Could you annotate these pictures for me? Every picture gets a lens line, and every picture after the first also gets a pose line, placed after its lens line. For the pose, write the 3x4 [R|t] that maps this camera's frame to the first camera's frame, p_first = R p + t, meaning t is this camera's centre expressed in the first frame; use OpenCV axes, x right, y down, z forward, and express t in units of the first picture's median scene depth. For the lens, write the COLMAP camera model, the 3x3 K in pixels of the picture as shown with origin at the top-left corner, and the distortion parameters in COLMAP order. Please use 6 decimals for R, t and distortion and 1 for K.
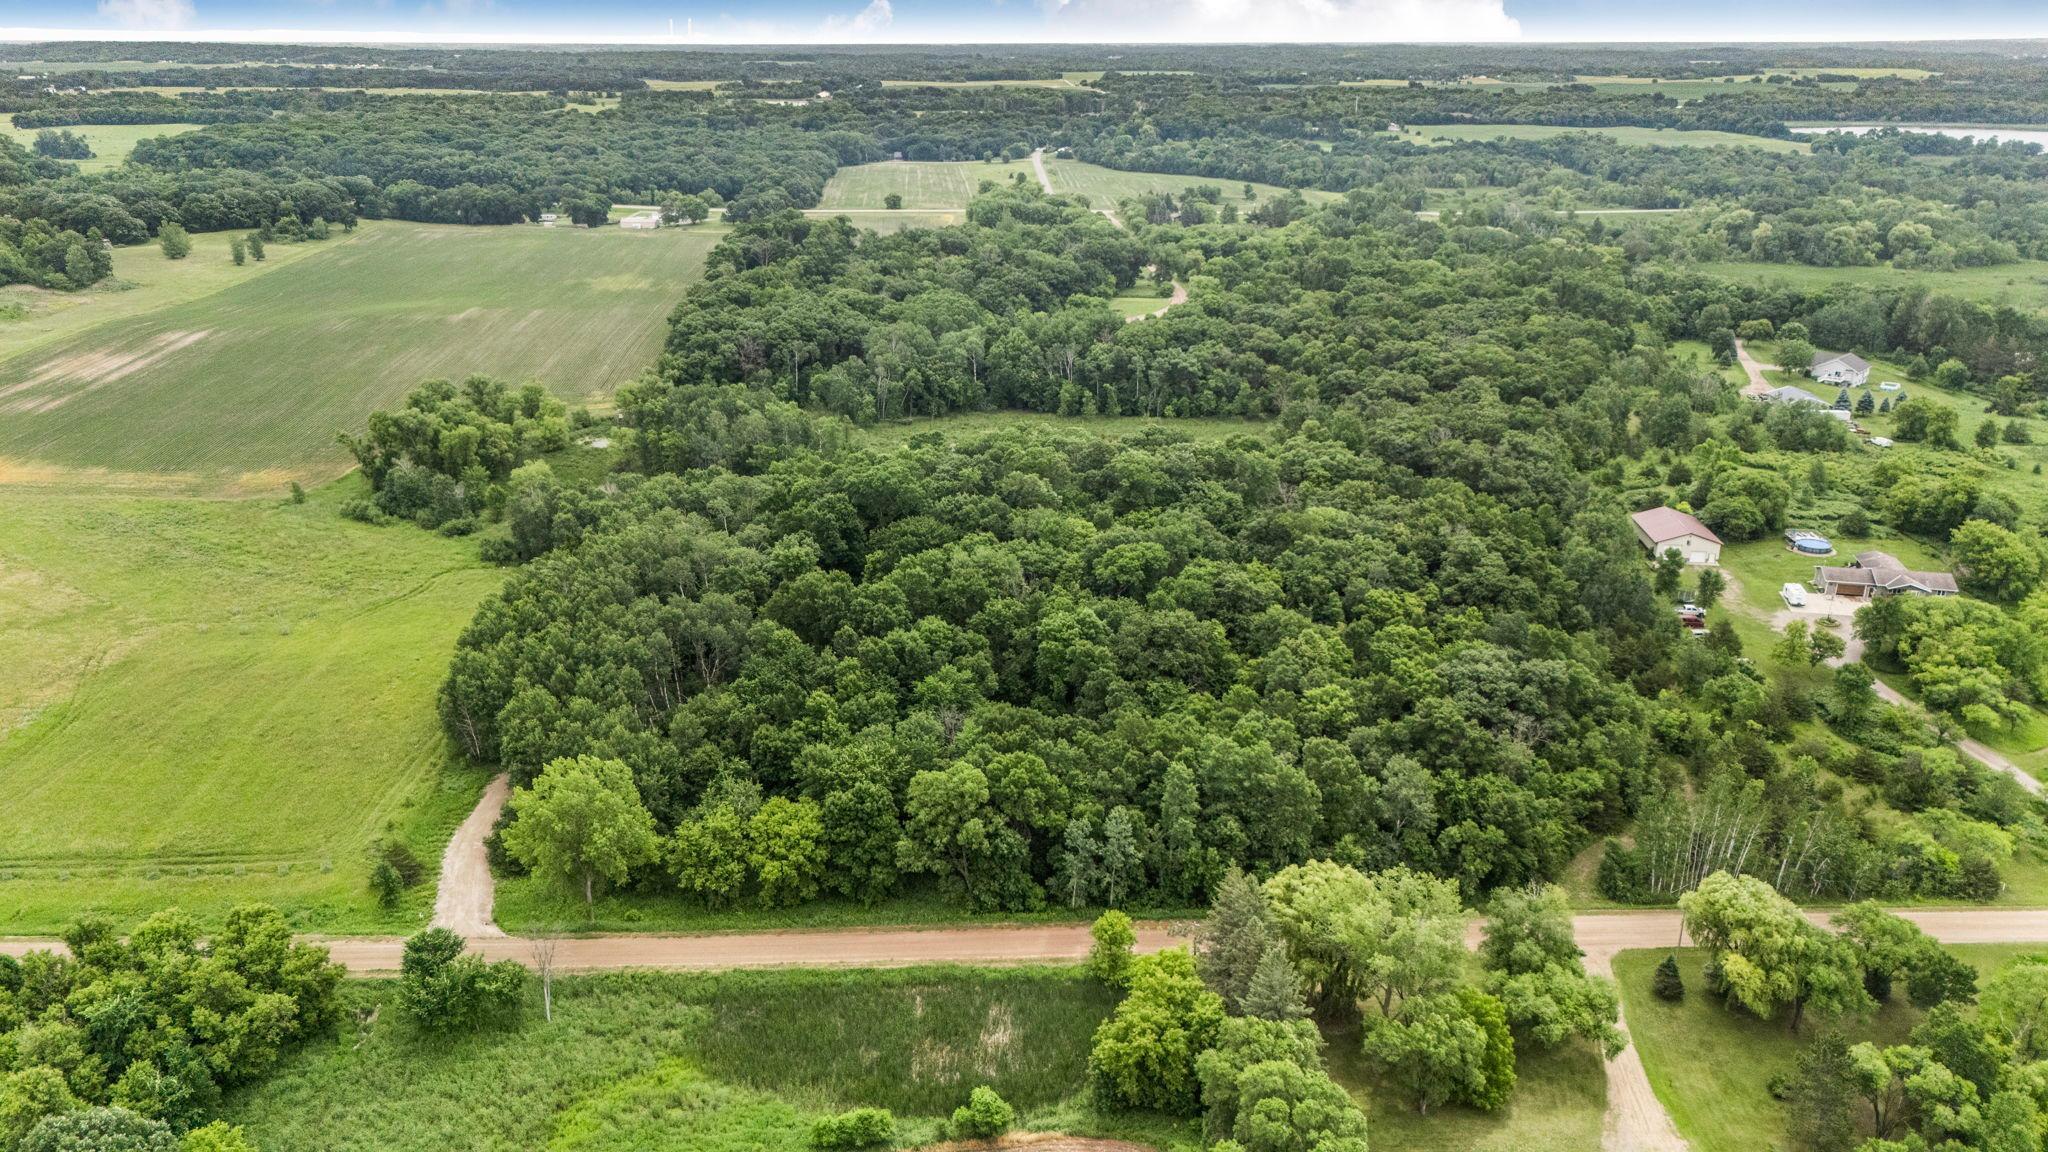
lens RADIAL K [[1439.9, 0, 1024.0], [0, 1439.9, 576.0], [0, 0, 1]] dist [0.049524, -0.030789]
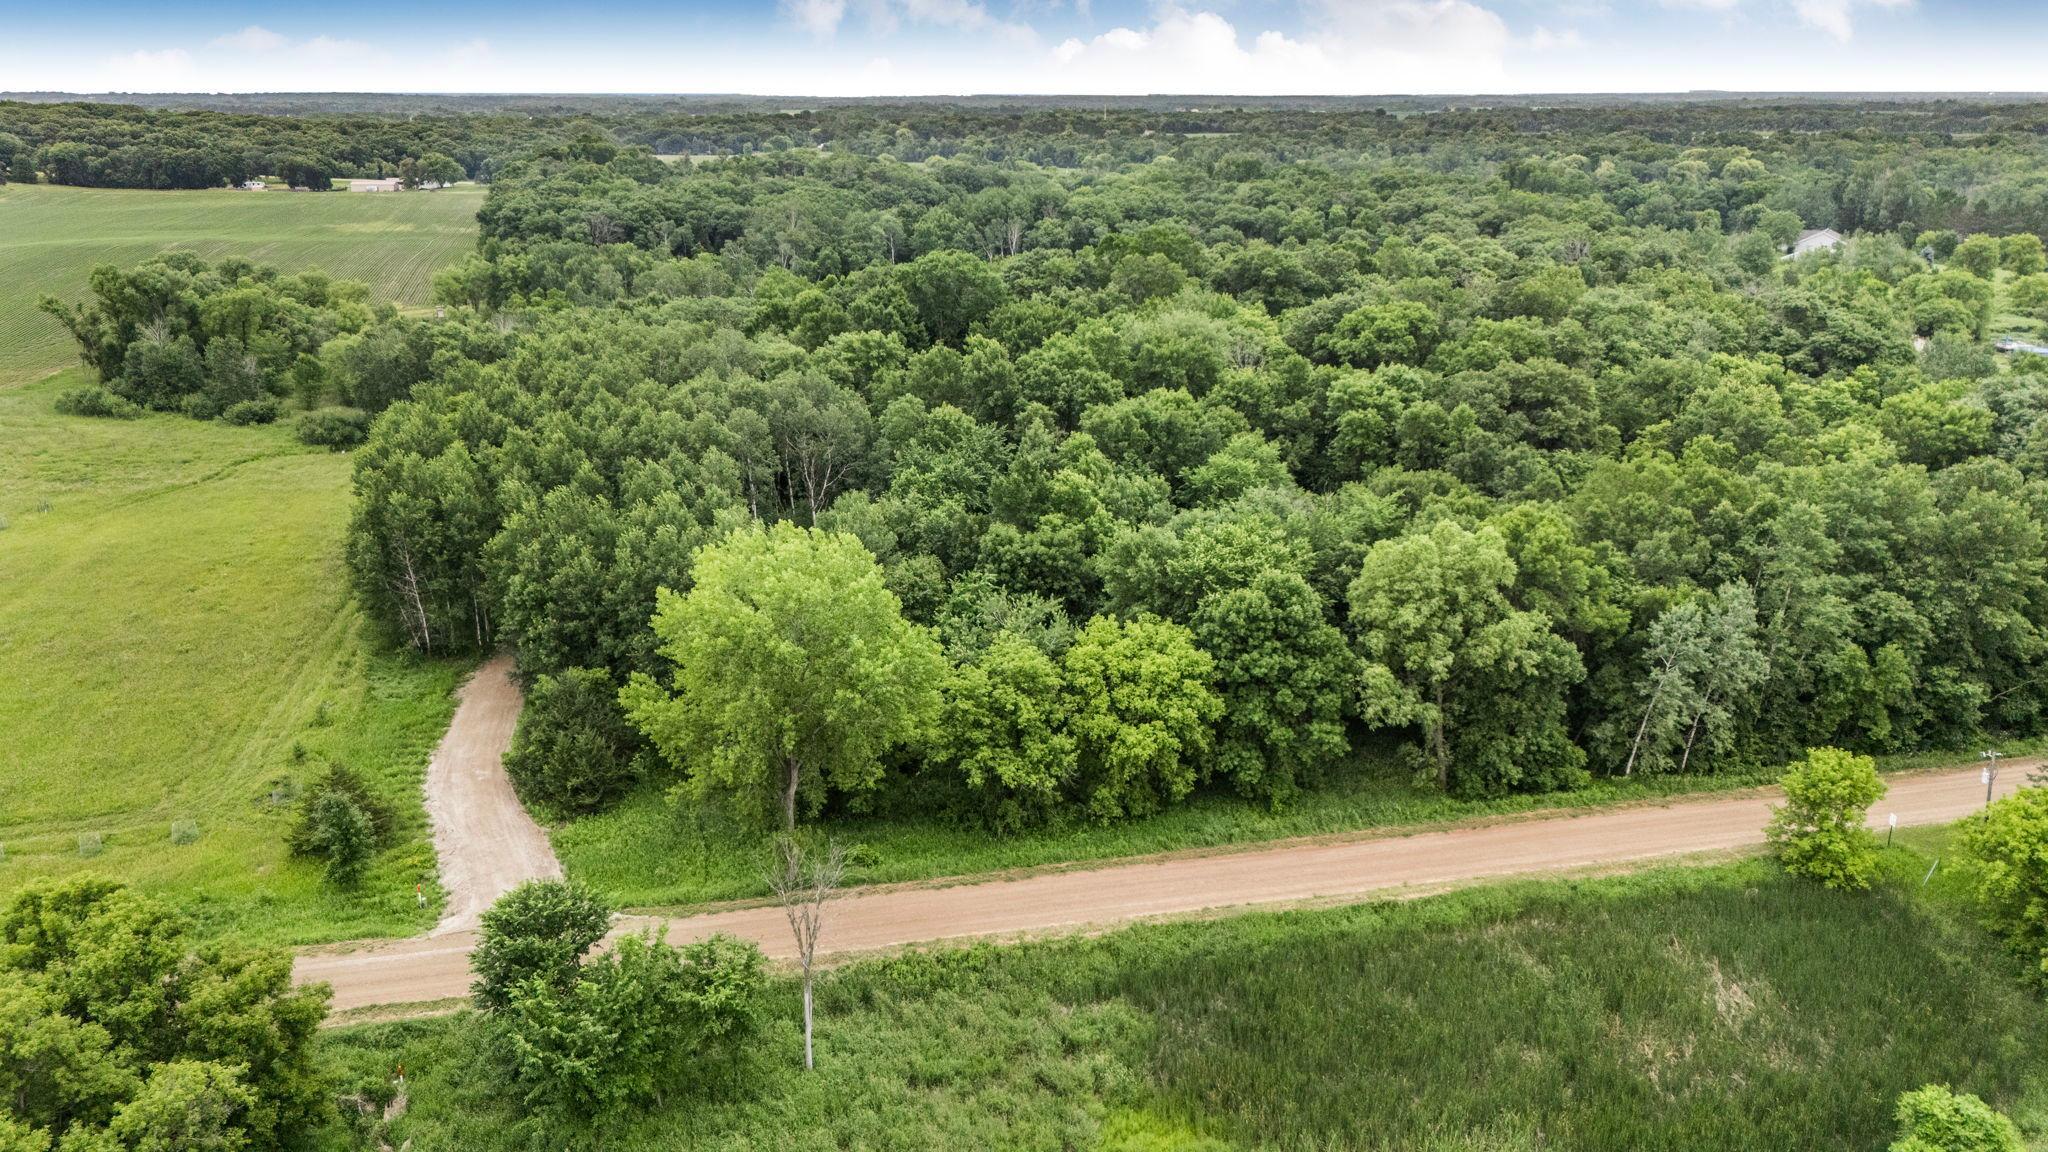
lens RADIAL K [[1459.2, 0, 1022.4], [0, 1459.2, 589.8], [0, 0, 1]] dist [0.047924, -0.026060]
pose [[0.982860, -0.061604, 0.173758, -0.295351], [0.065218, 0.997756, -0.015163, 0.150788], [-0.172434, 0.026236, 0.984672, 0.476548]]
